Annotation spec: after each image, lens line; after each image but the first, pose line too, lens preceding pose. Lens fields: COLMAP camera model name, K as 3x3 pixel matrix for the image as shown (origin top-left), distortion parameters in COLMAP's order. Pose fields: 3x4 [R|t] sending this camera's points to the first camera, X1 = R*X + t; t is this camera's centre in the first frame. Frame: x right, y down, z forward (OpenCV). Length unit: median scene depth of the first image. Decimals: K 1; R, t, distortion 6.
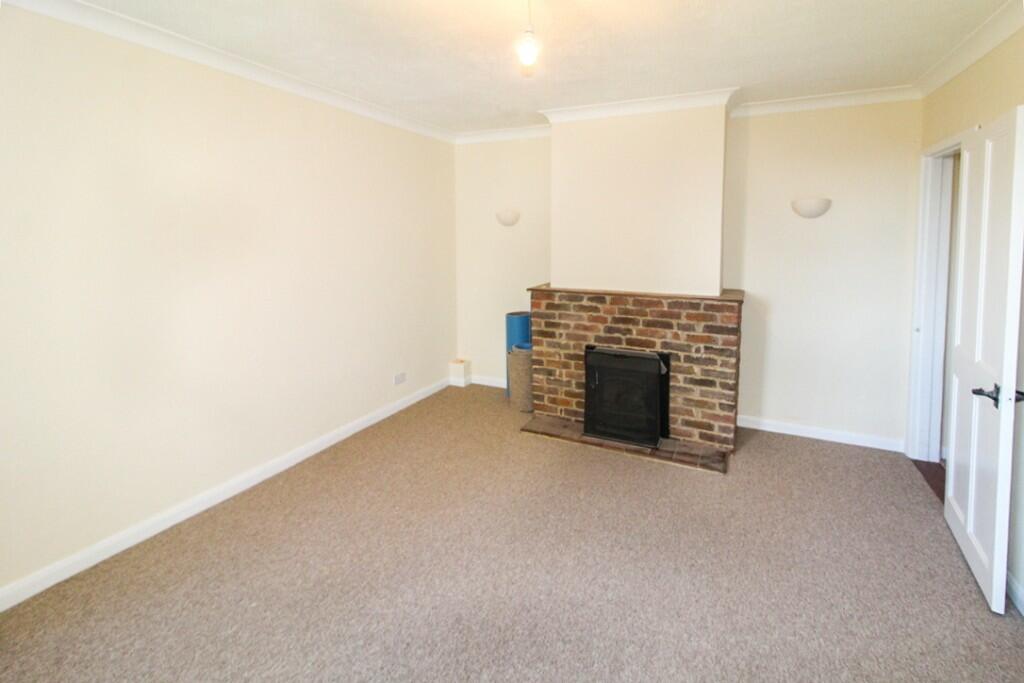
lens RADIAL K [[467.9, 0, 516.5], [0, 467.9, 328.5], [0, 0, 1]] dist [0.018842, -0.000207]
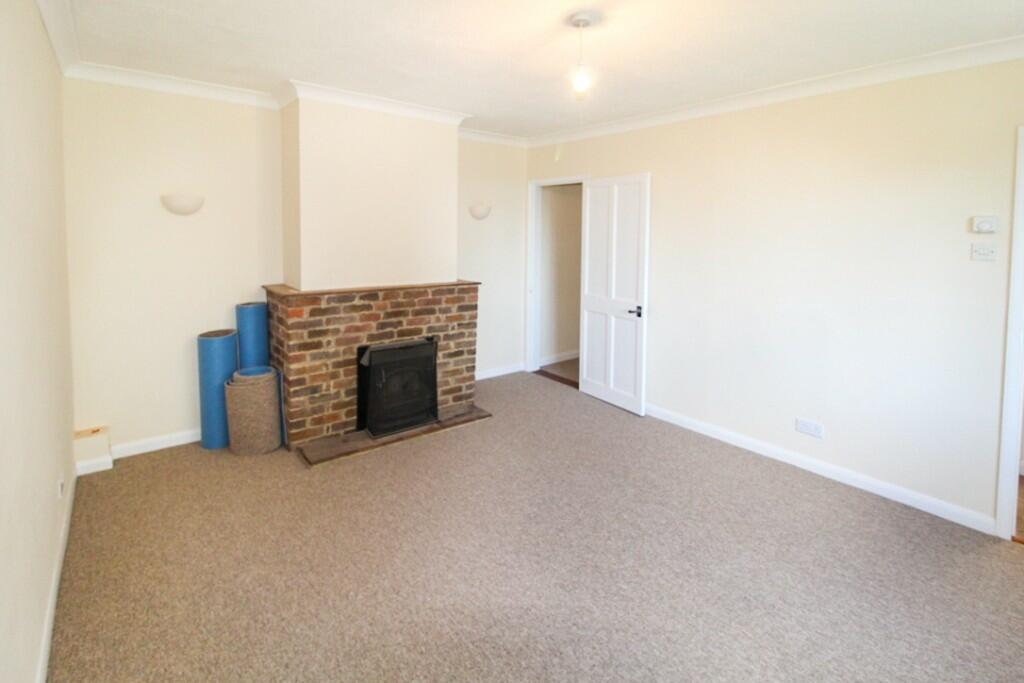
lens RADIAL K [[467.9, 0, 516.5], [0, 467.9, 328.5], [0, 0, 1]] dist [0.018842, -0.000207]
pose [[0.442271, -0.177855, 0.879070, -0.557062], [0.166899, 0.979341, 0.114173, -0.058089], [-0.881216, 0.096221, 0.462818, 0.290644]]
